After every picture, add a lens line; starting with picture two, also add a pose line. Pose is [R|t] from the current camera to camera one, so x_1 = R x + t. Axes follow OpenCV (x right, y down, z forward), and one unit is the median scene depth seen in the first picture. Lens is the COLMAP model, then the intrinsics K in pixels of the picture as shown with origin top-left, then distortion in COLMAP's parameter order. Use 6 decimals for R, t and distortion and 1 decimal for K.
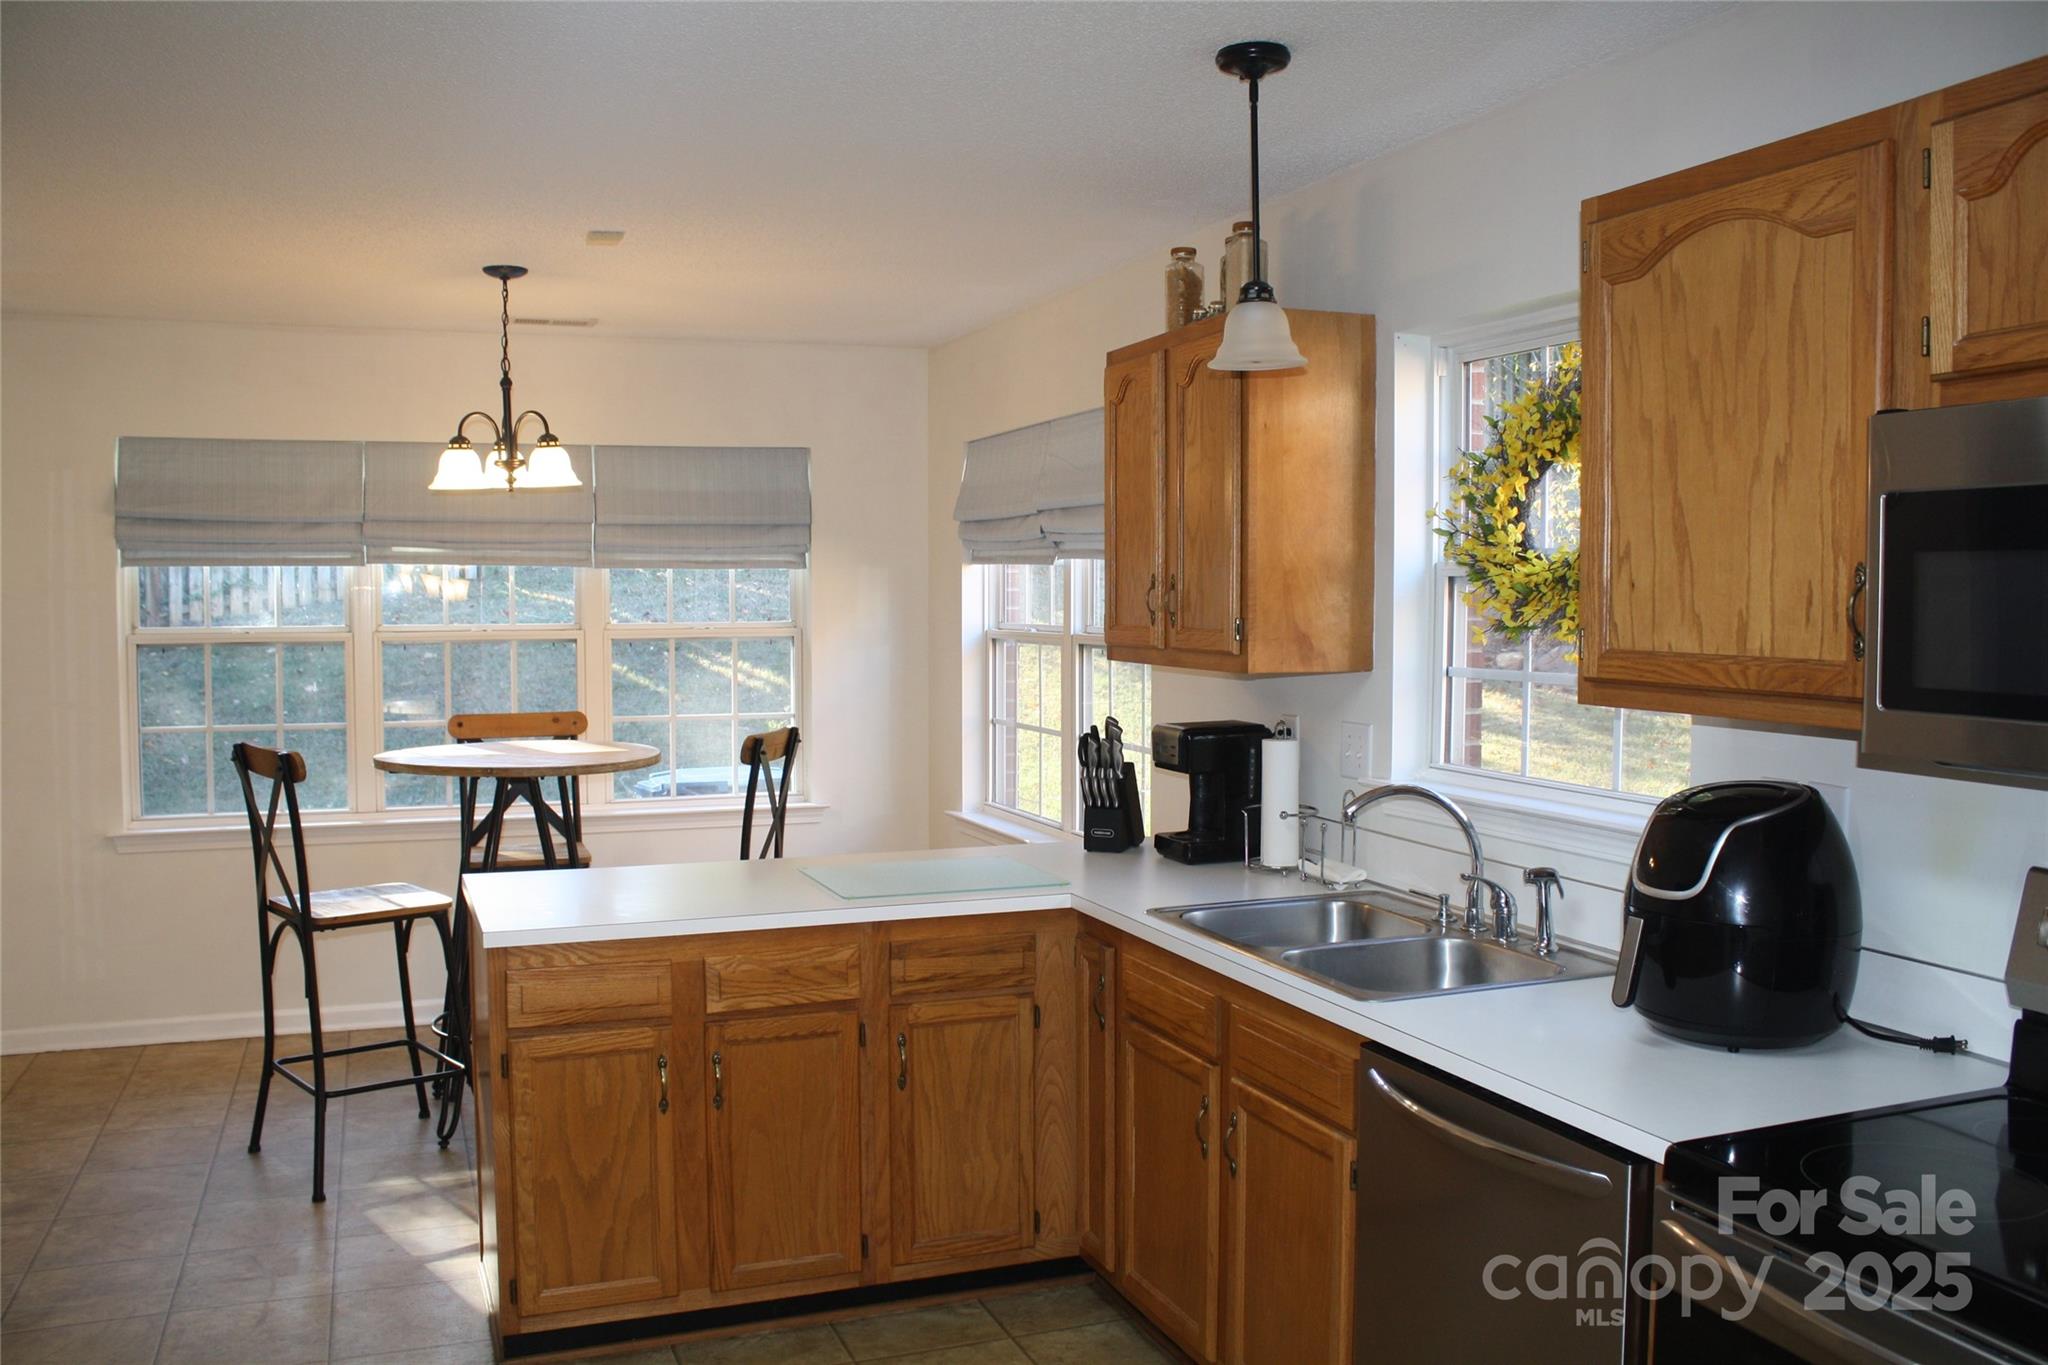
lens RADIAL K [[1743.1, 0, 1025.0], [0, 1743.1, 682.5], [0, 0, 1]] dist [0.007147, 0.005545]
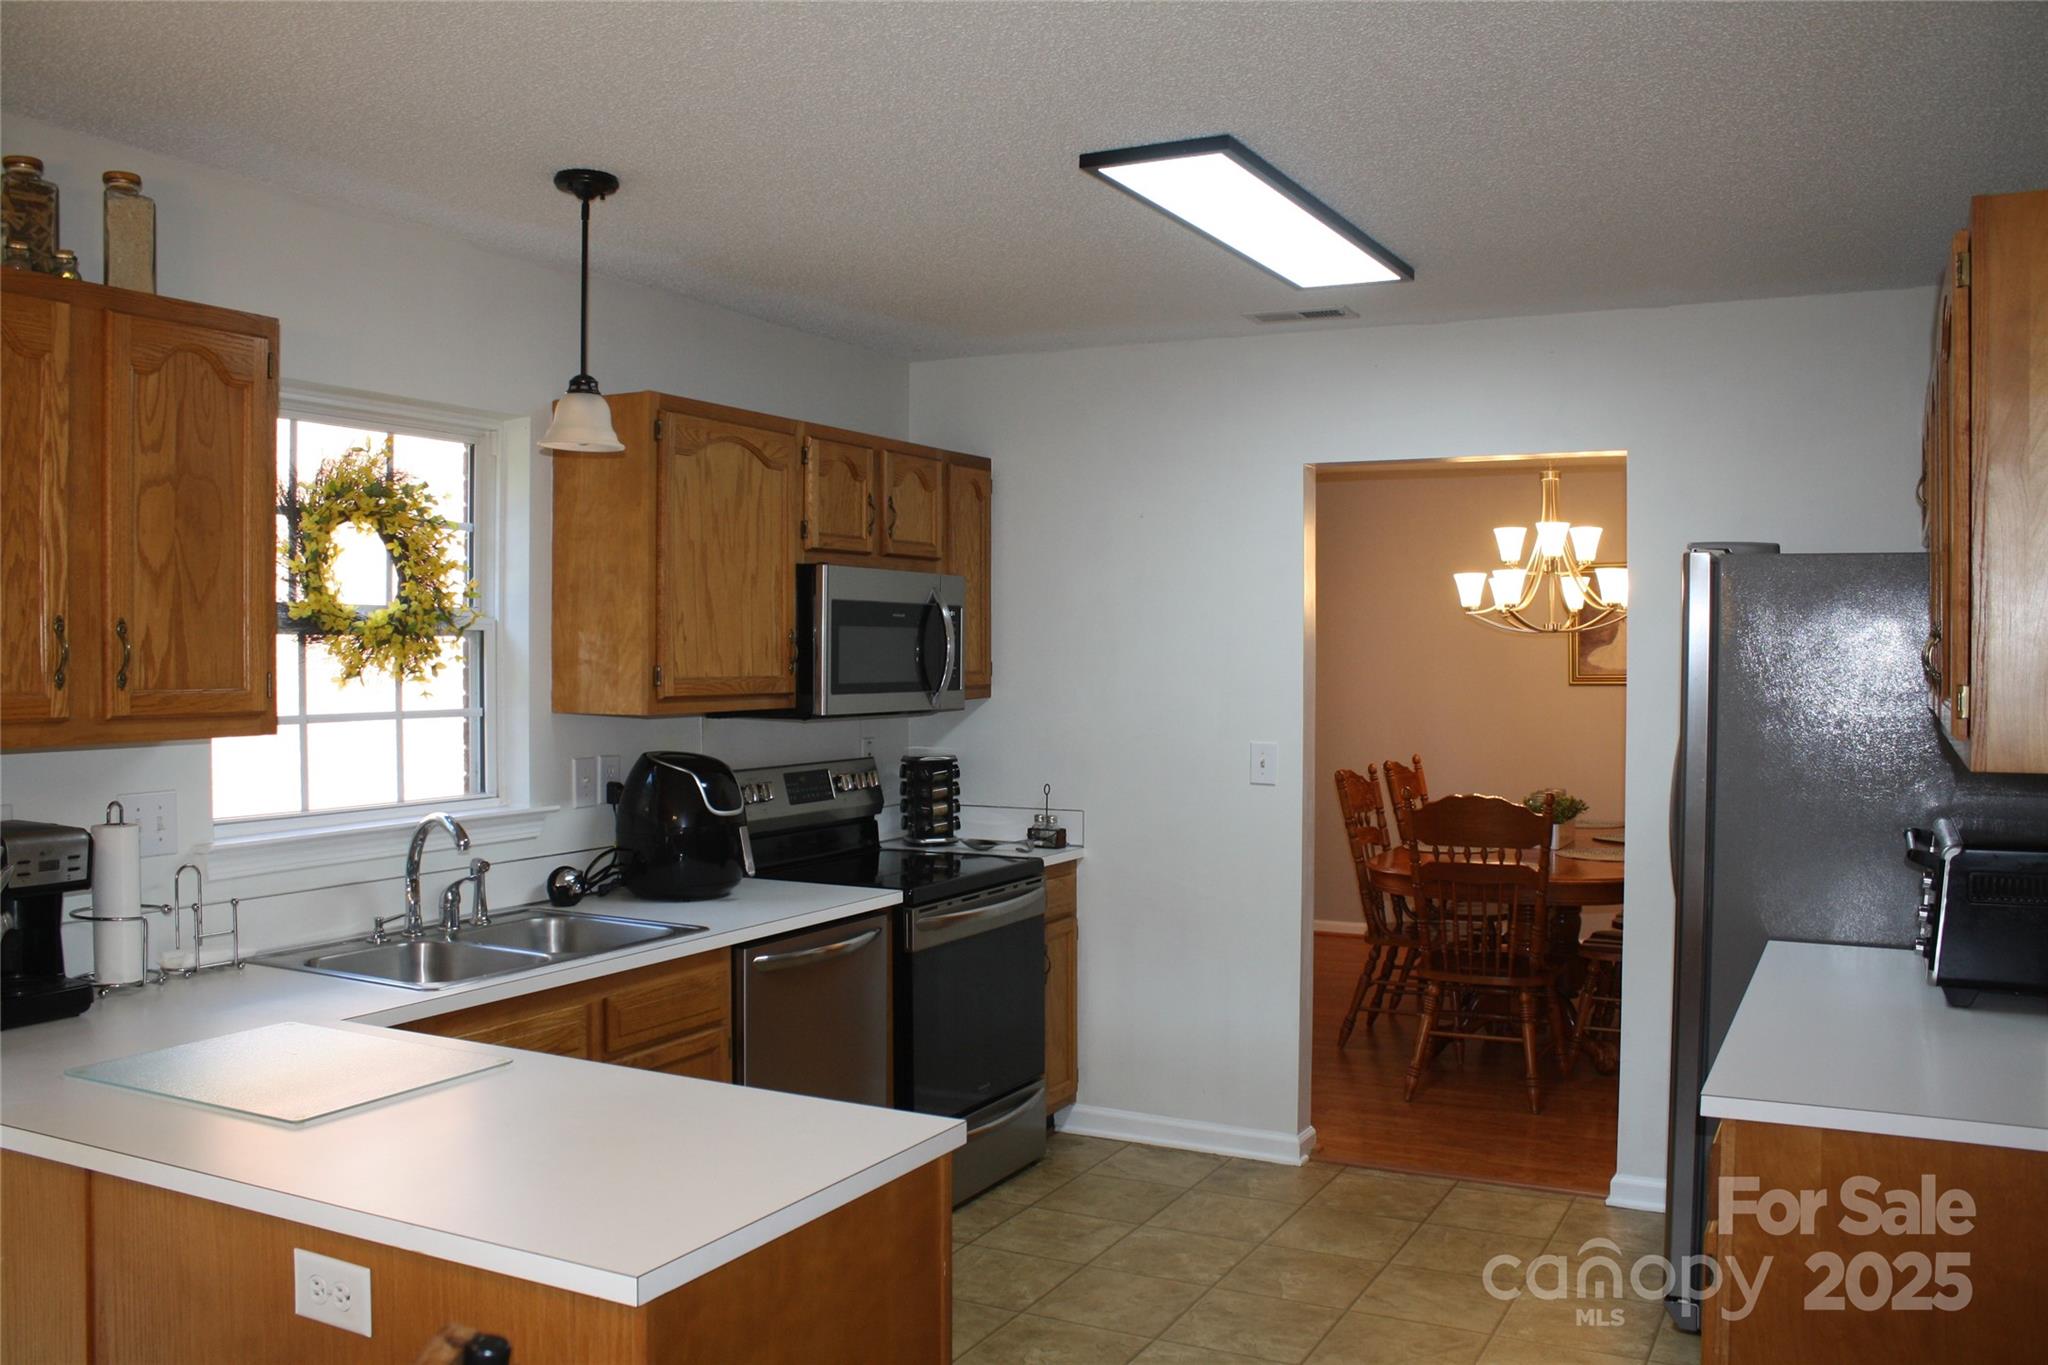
lens RADIAL K [[1743.1, 0, 1023.9], [0, 1743.1, 680.6], [0, 0, 1]] dist [0.007147, 0.005545]
pose [[-0.656738, -0.023494, 0.753753, -1.177126], [0.036394, 0.997363, 0.062797, -0.114785], [-0.753240, 0.068673, -0.654151, 1.949778]]
